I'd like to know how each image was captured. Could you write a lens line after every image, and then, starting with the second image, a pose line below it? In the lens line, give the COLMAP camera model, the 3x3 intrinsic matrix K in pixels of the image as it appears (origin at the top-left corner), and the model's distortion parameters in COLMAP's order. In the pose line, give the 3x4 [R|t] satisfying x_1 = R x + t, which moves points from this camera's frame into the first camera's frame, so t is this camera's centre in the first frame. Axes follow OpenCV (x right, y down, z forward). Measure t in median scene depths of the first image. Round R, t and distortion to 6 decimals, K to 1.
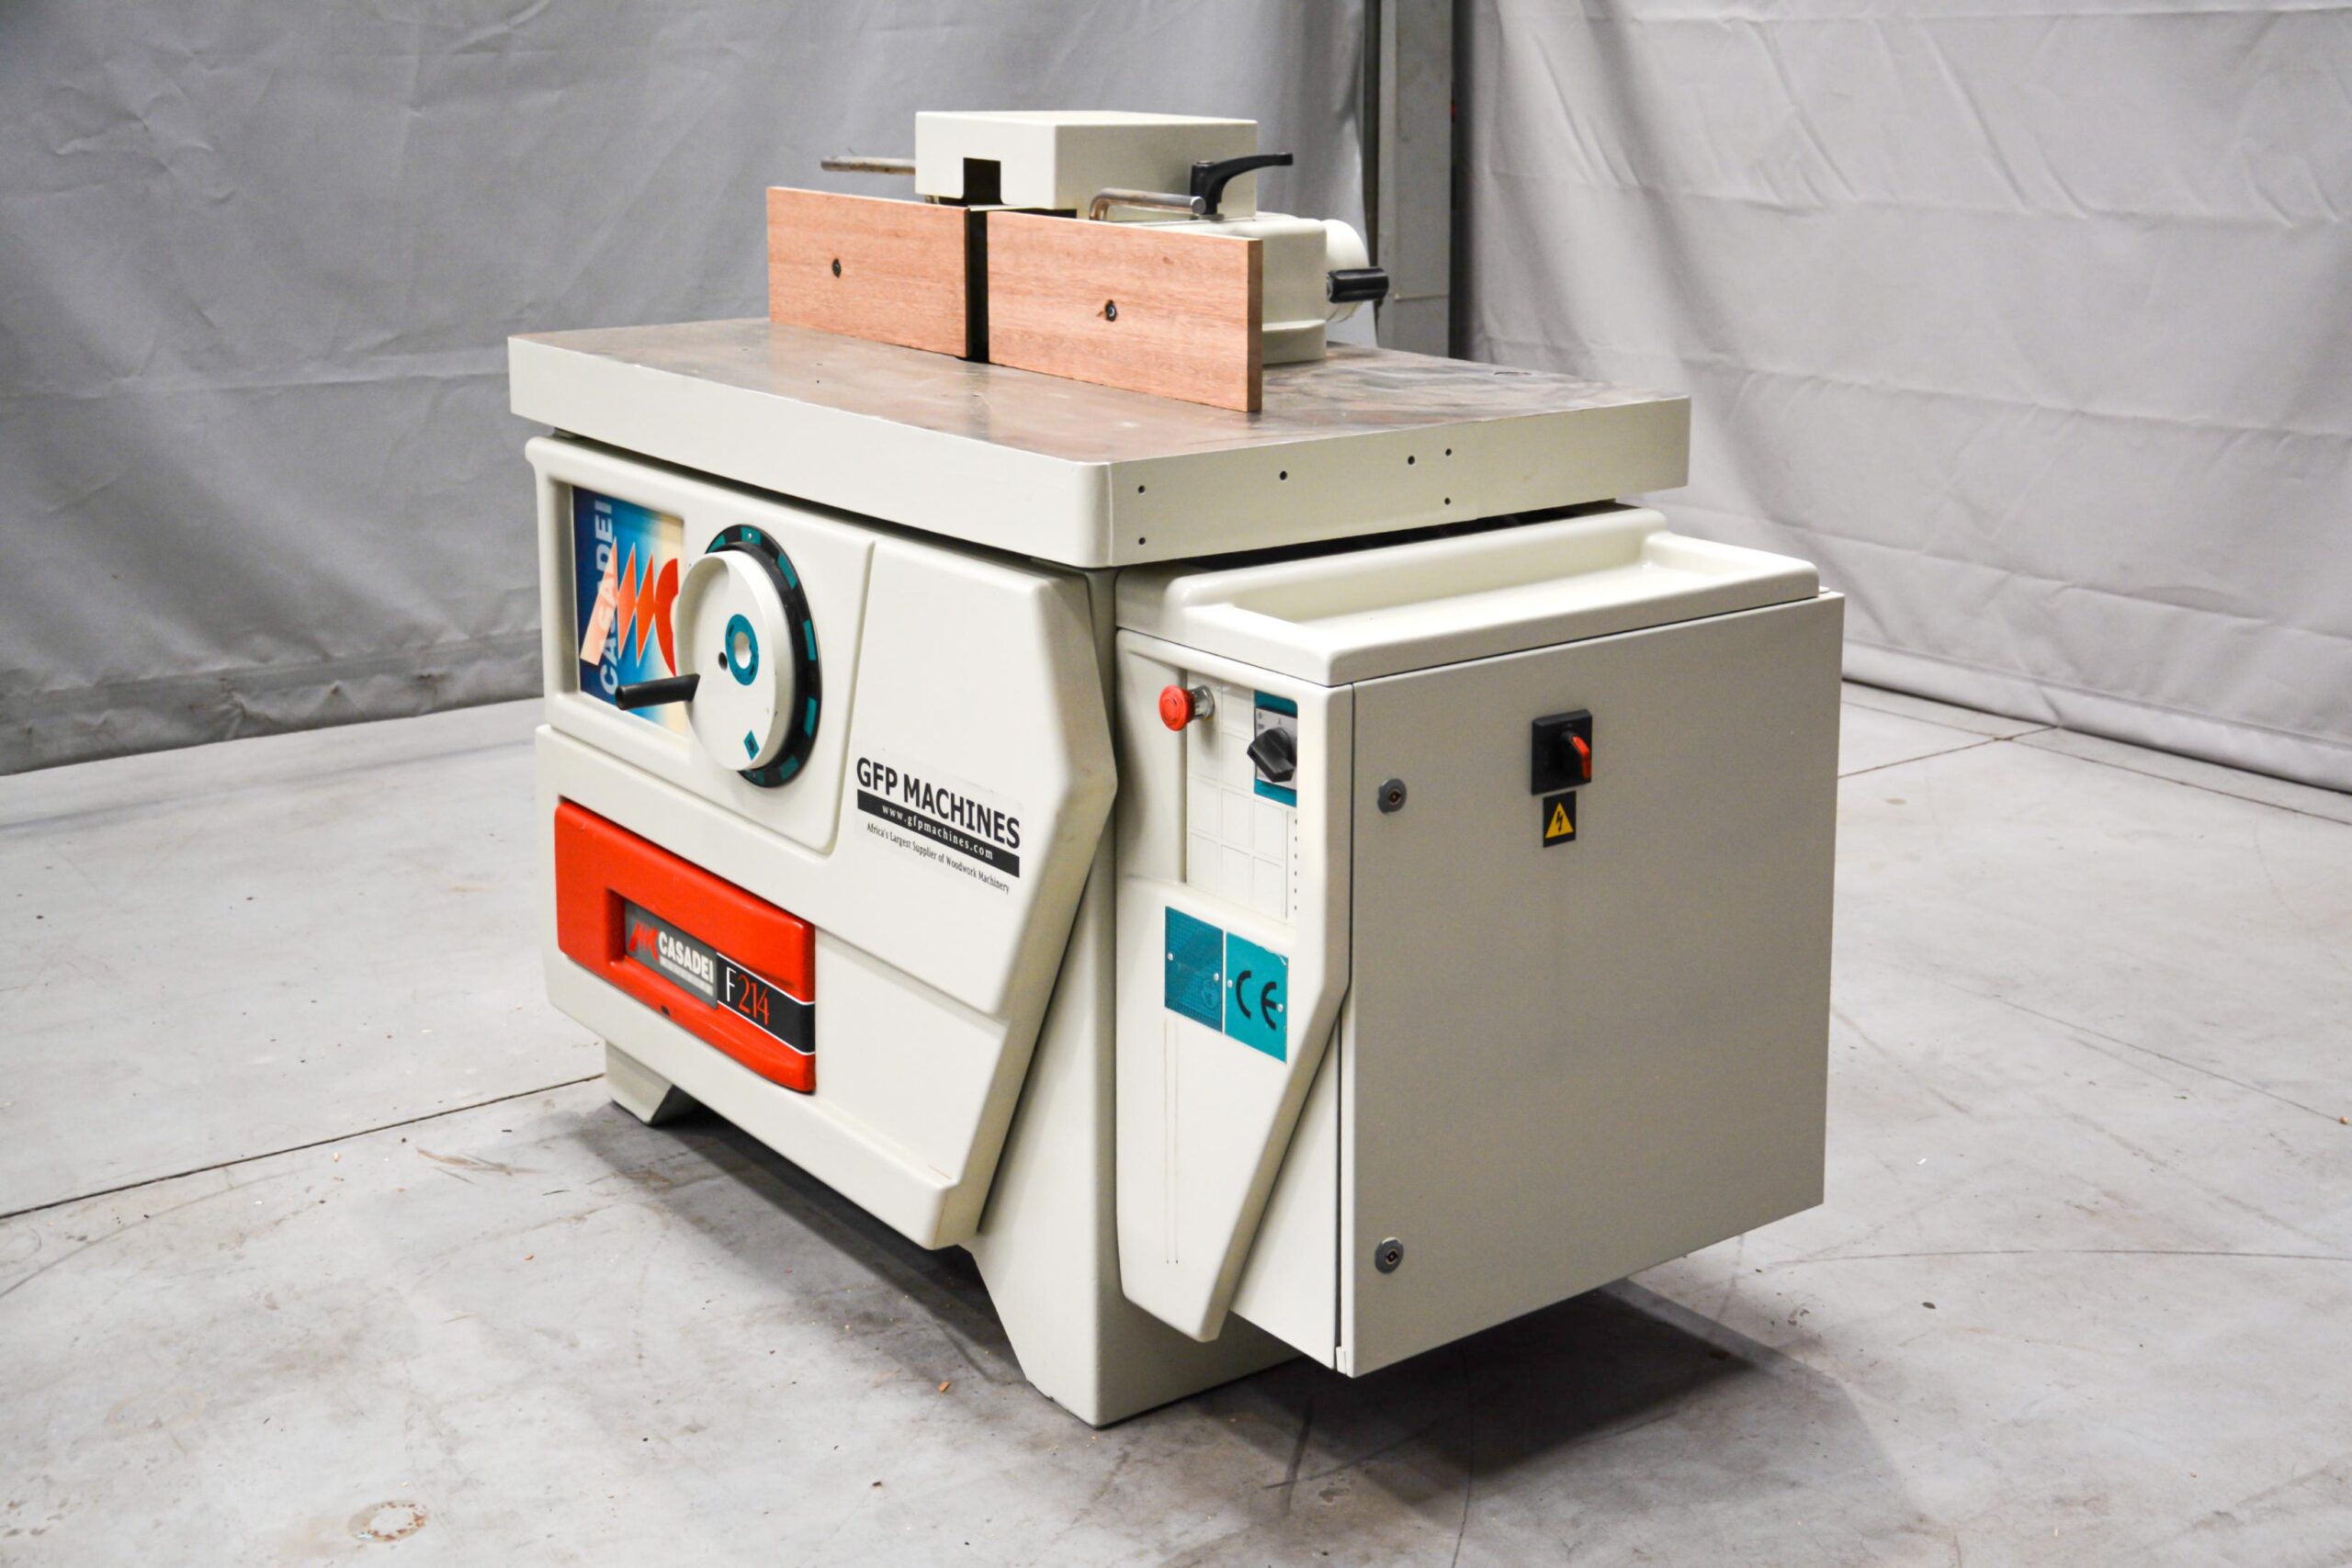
lens RADIAL K [[2829.9, 0, 1196.9], [0, 2829.9, 525.3], [0, 0, 1]] dist [0.035026, 0.105064]
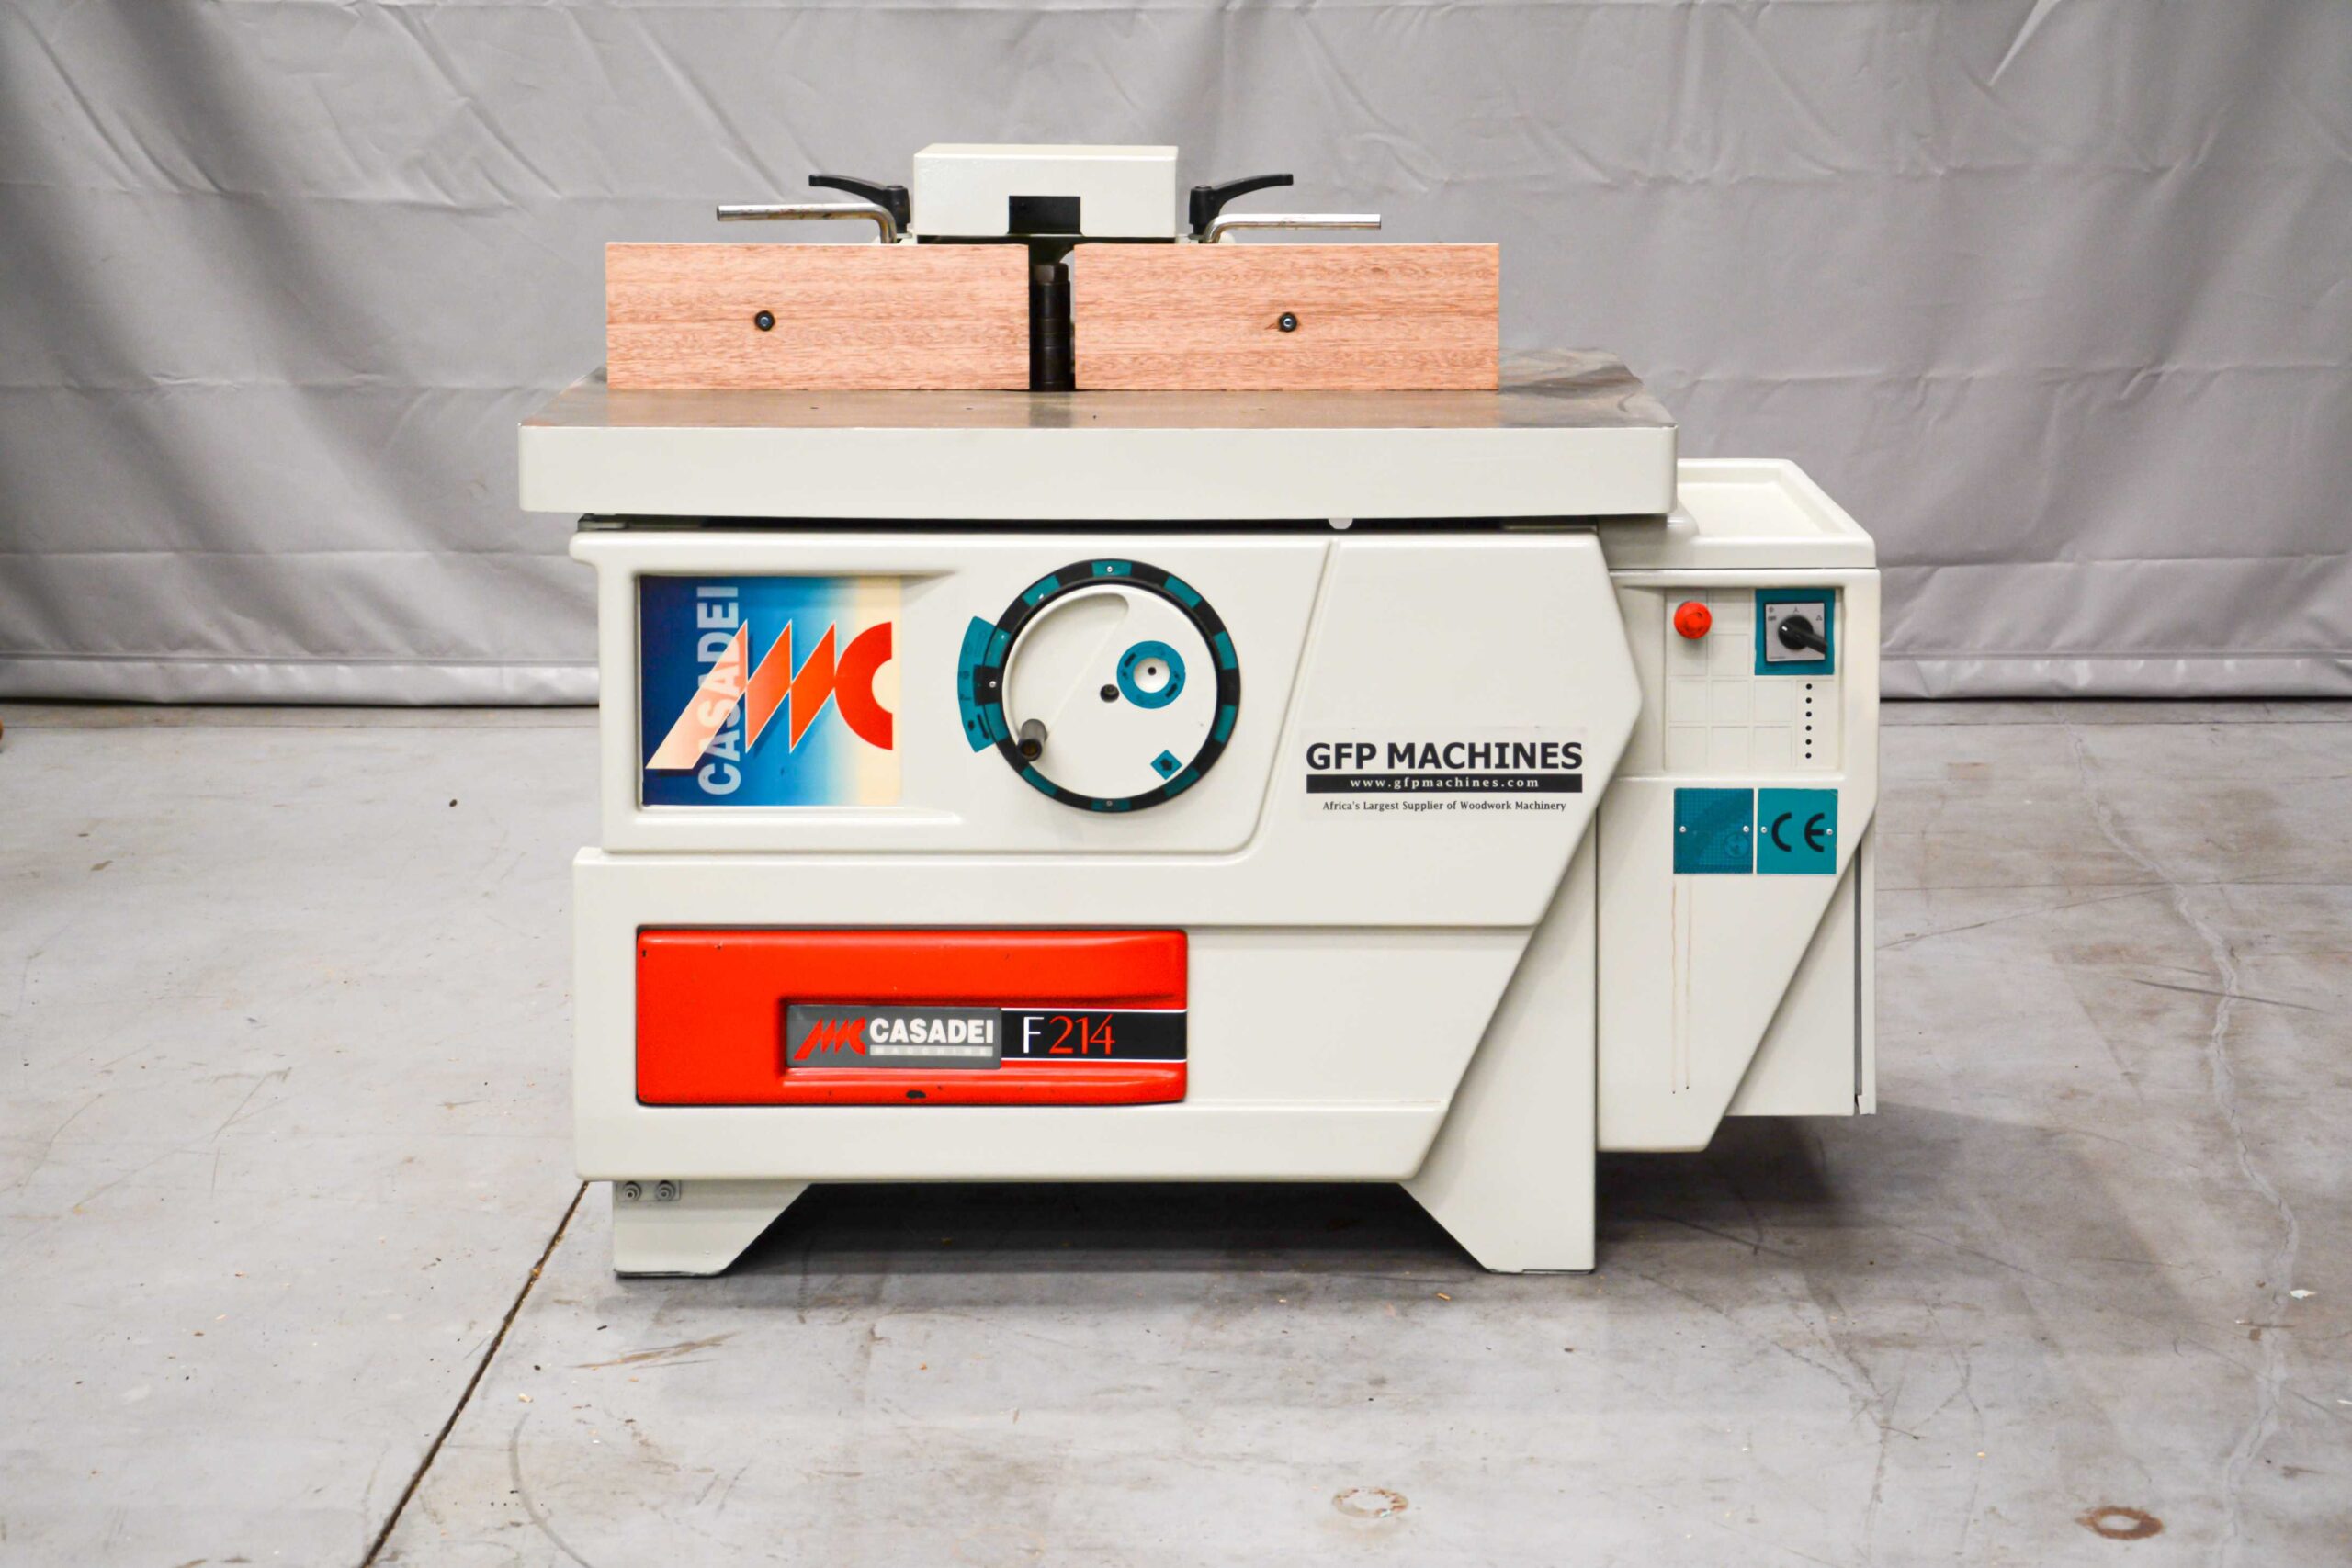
lens RADIAL K [[3792.7, 0, 1134.9], [0, 3792.7, 404.1], [0, 0, 1]] dist [0.114266, 0.224818]
pose [[0.616737, -0.103254, 0.780368, -1.141241], [0.142850, 0.989580, 0.018040, -0.073450], [-0.774100, 0.100349, 0.625060, 0.118111]]
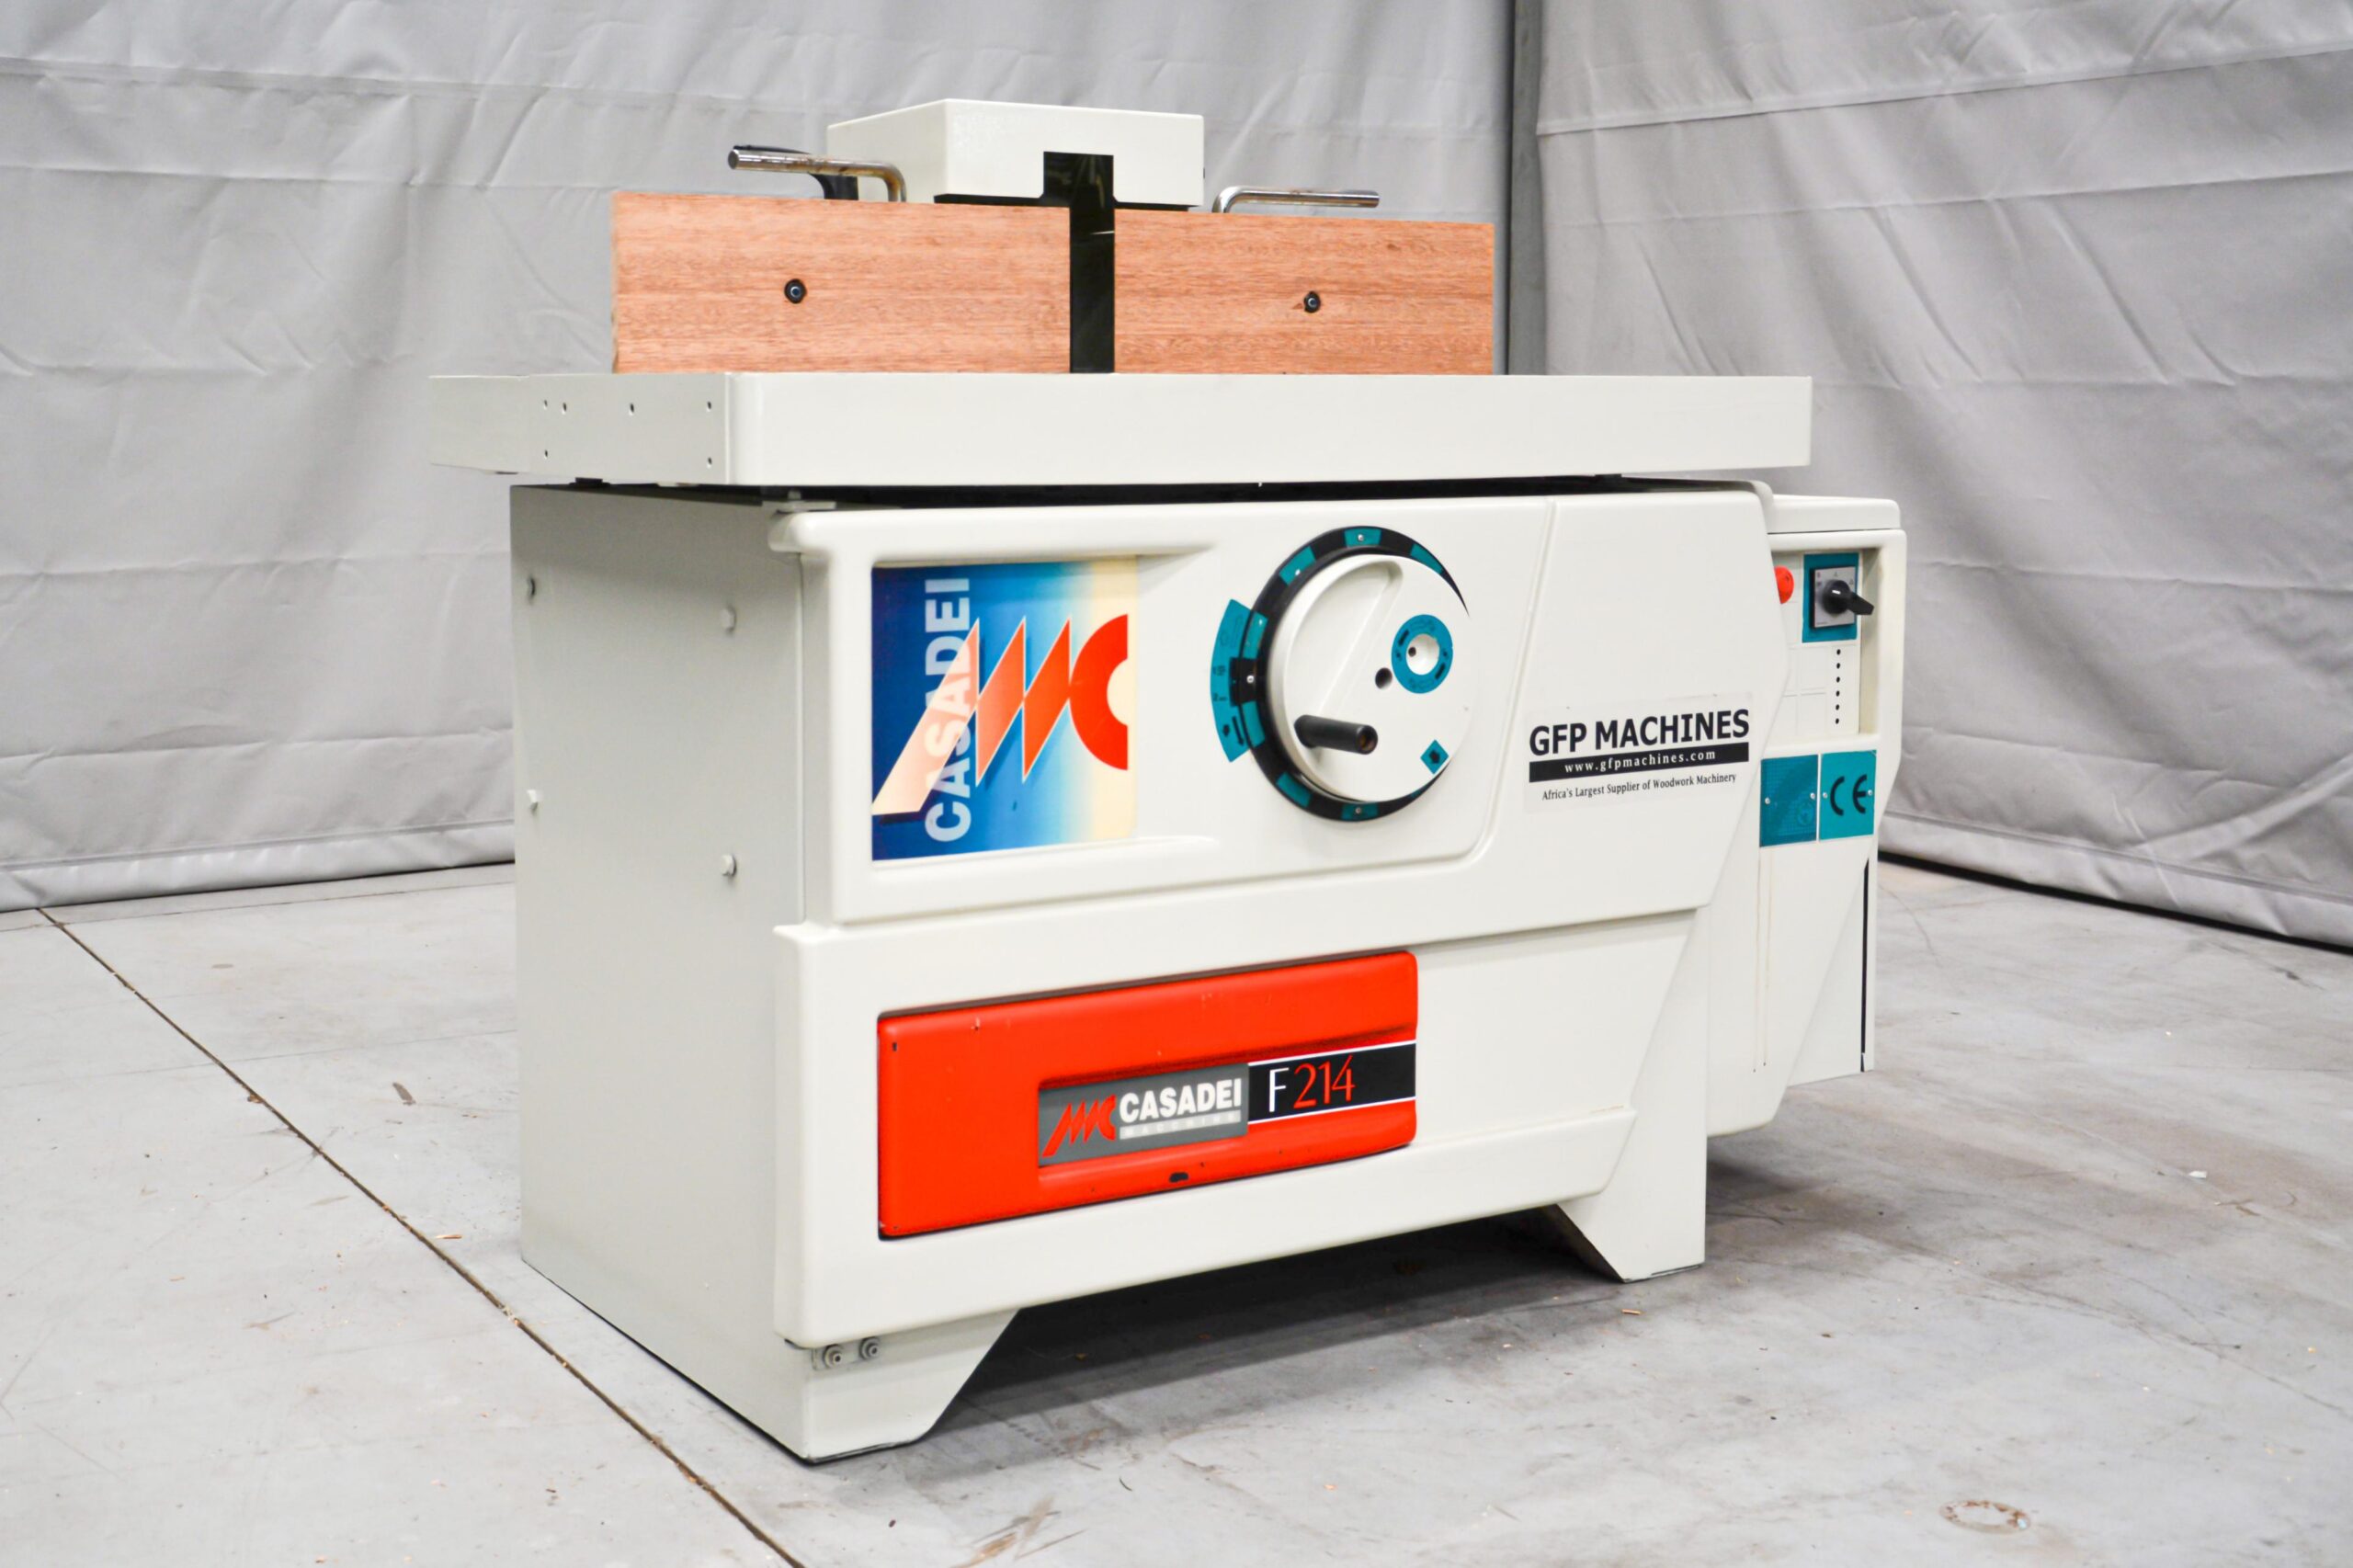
lens RADIAL K [[2806.4, 0, 997.3], [0, 2806.4, 636.2], [0, 0, 1]] dist [0.002969, 0.143998]
pose [[0.106044, -0.087005, 0.990548, -0.984012], [0.174509, 0.982332, 0.067601, -0.042734], [-0.978929, 0.165690, 0.119353, 0.946362]]
